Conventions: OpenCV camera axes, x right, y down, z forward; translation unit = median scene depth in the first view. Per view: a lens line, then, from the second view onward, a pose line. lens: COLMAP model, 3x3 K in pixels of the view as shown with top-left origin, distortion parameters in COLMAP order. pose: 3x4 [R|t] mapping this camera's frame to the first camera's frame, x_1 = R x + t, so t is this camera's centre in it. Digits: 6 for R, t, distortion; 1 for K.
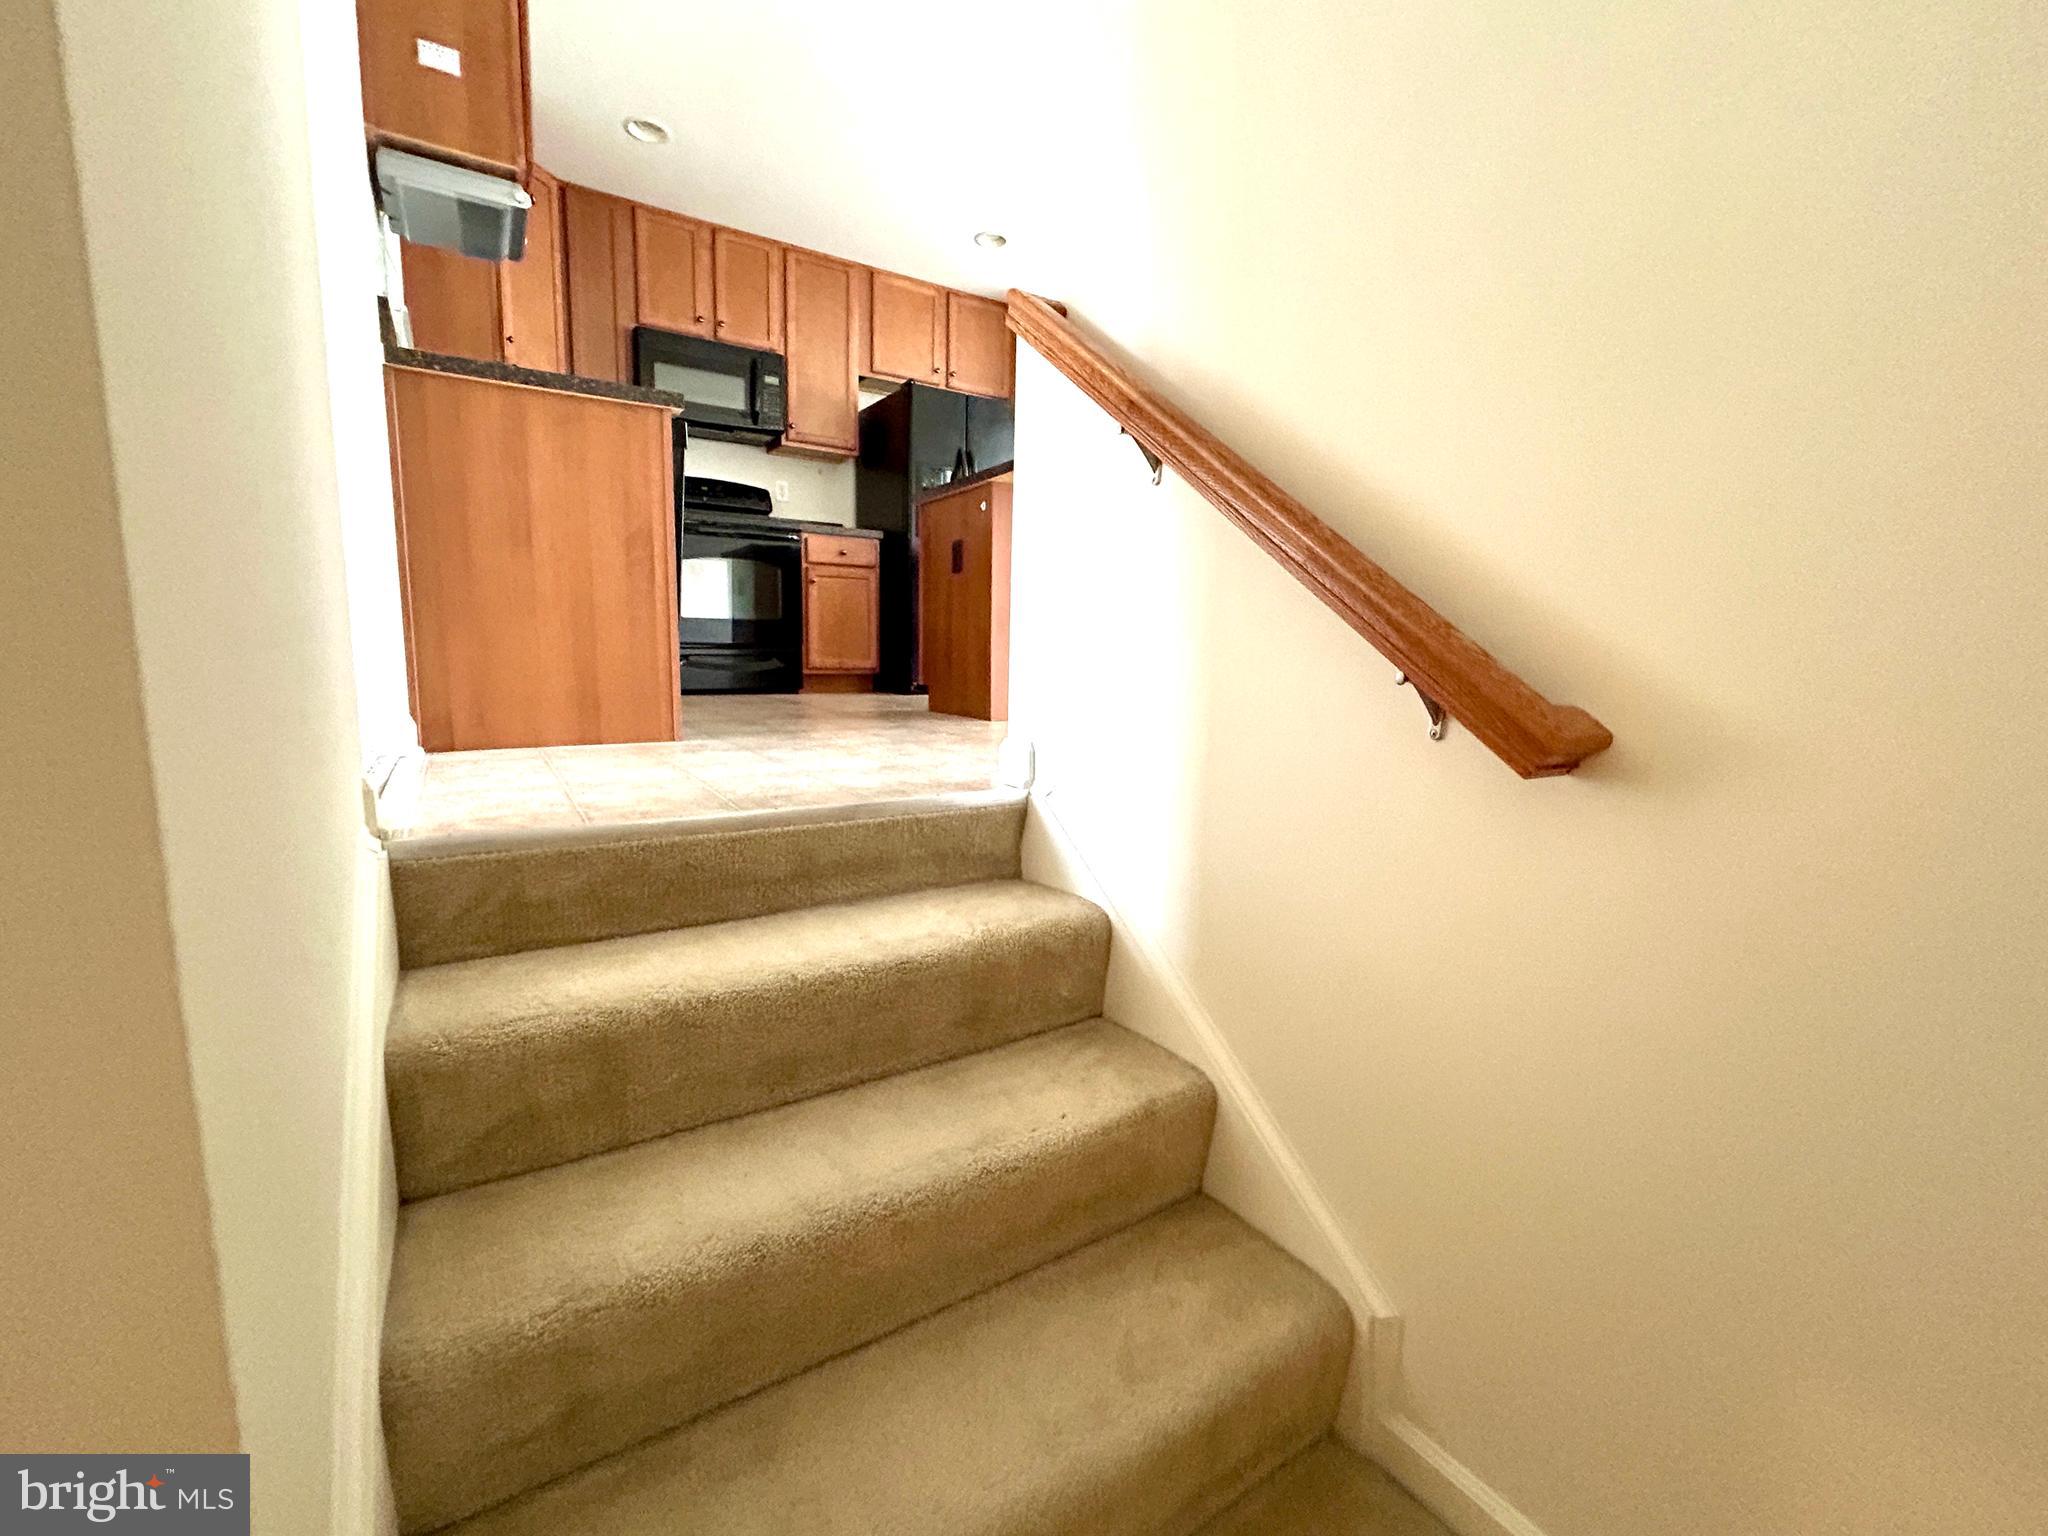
lens RADIAL K [[852.7, 0, 1015.9], [0, 852.7, 753.3], [0, 0, 1]] dist [-0.001756, 0.001443]
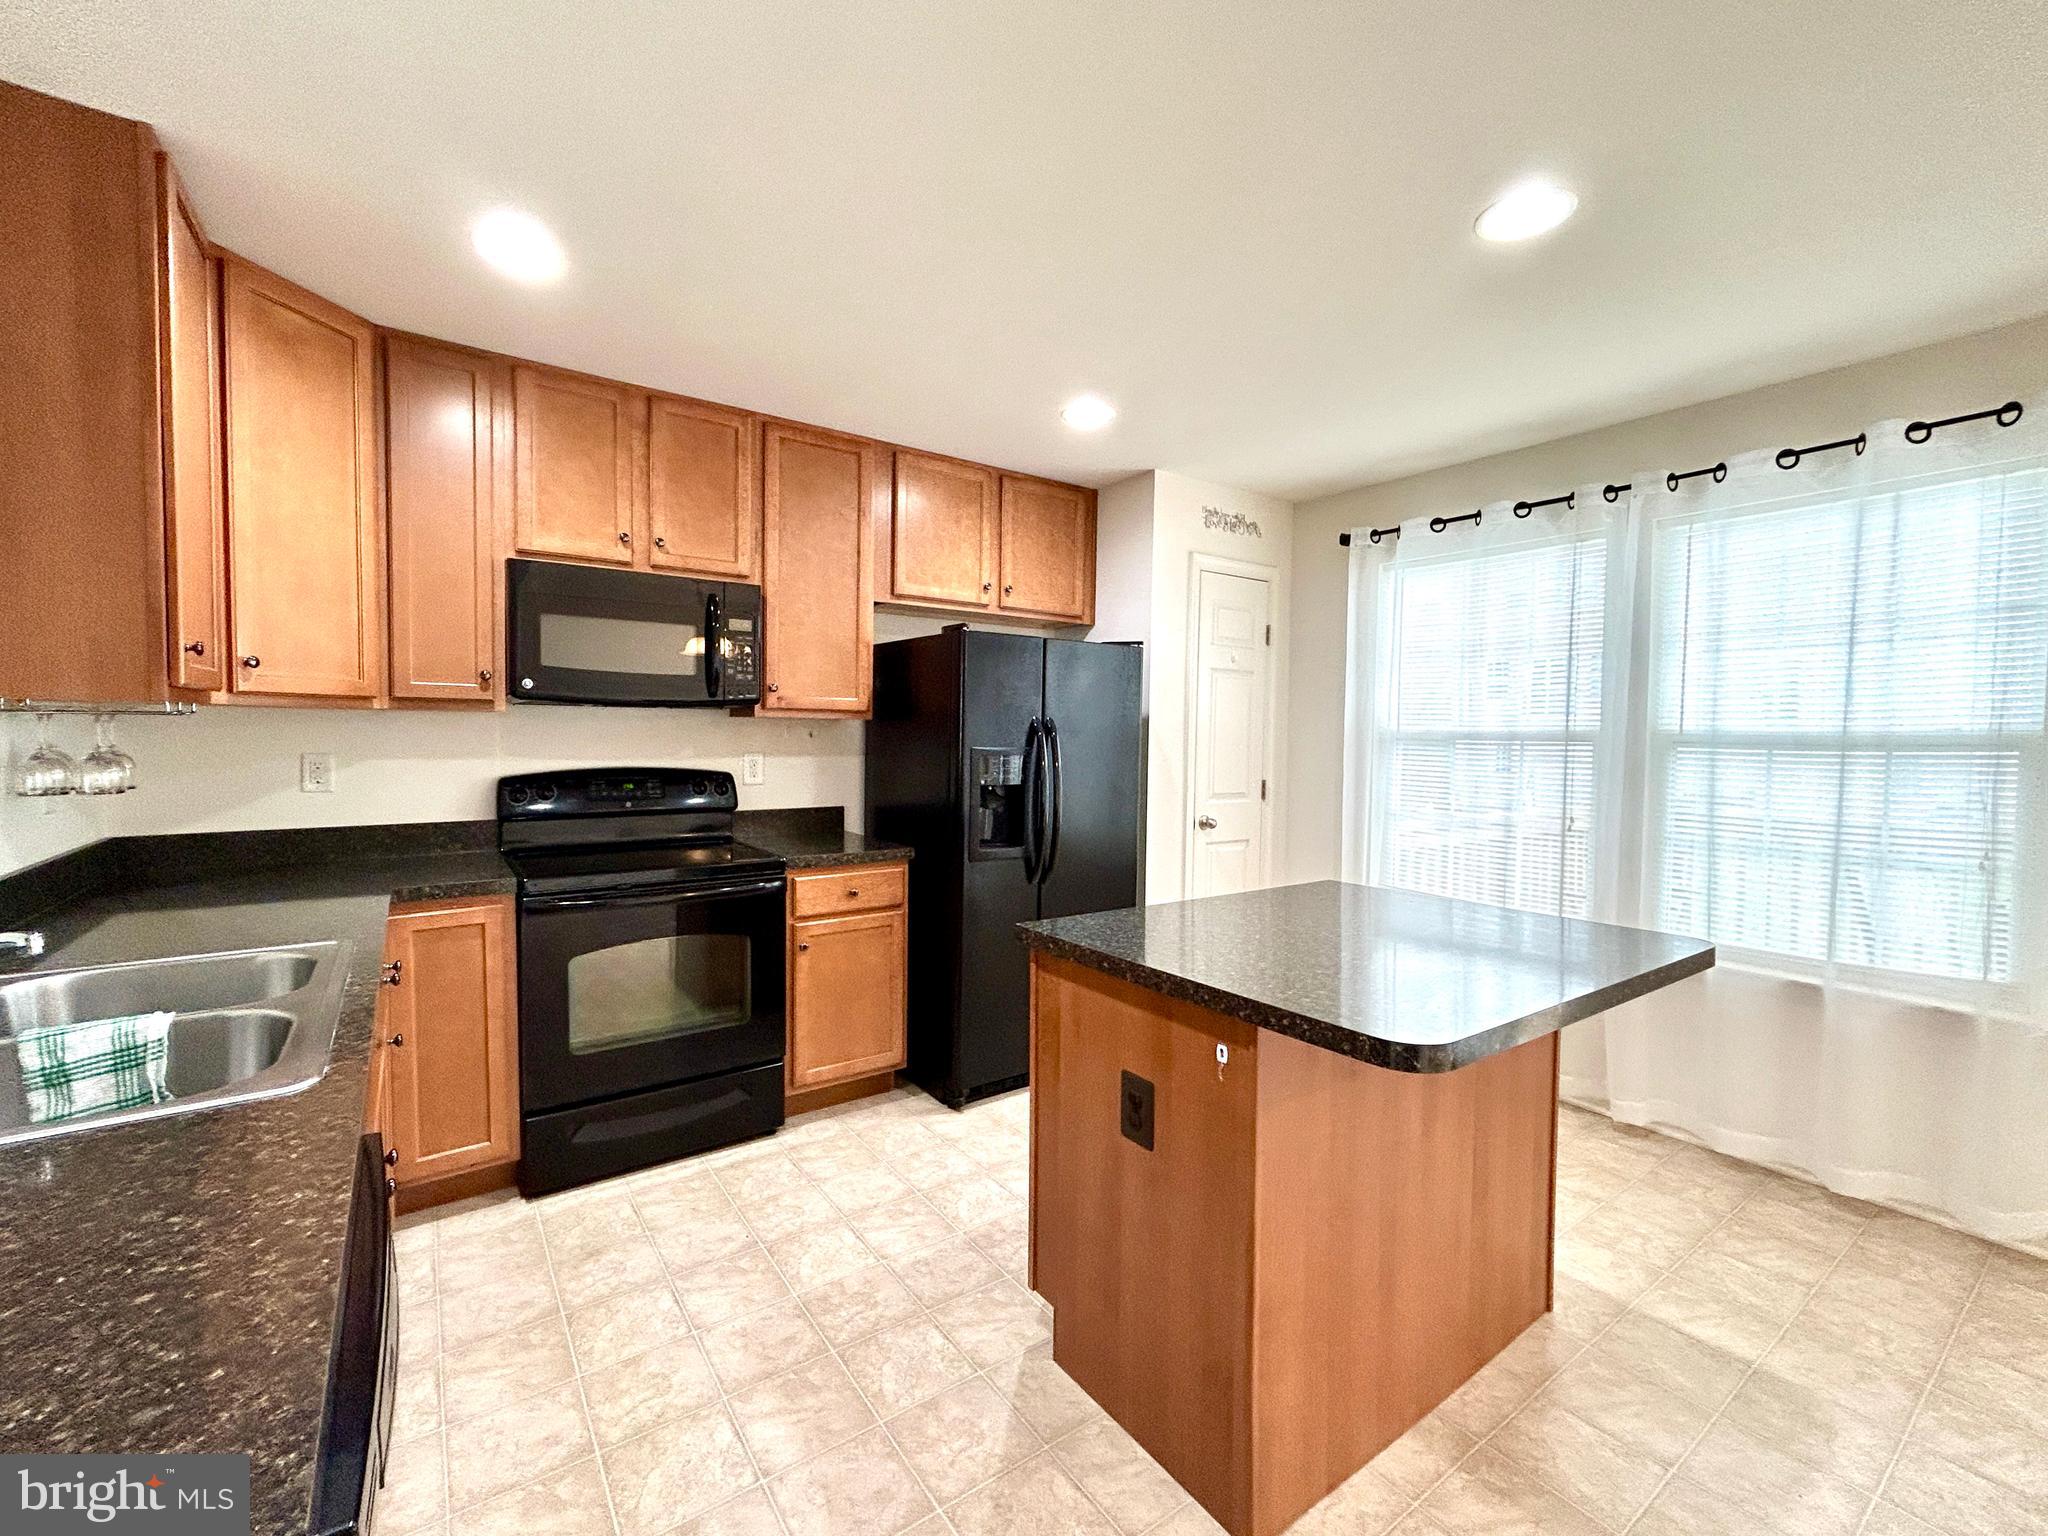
lens RADIAL K [[852.7, 0, 1018.4], [0, 852.7, 766.3], [0, 0, 1]] dist [-0.001756, 0.001443]
pose [[0.998999, -0.012026, 0.043080, -0.106612], [0.015769, 0.996028, -0.087633, -0.266979], [-0.041855, 0.088225, 0.995221, 0.363240]]
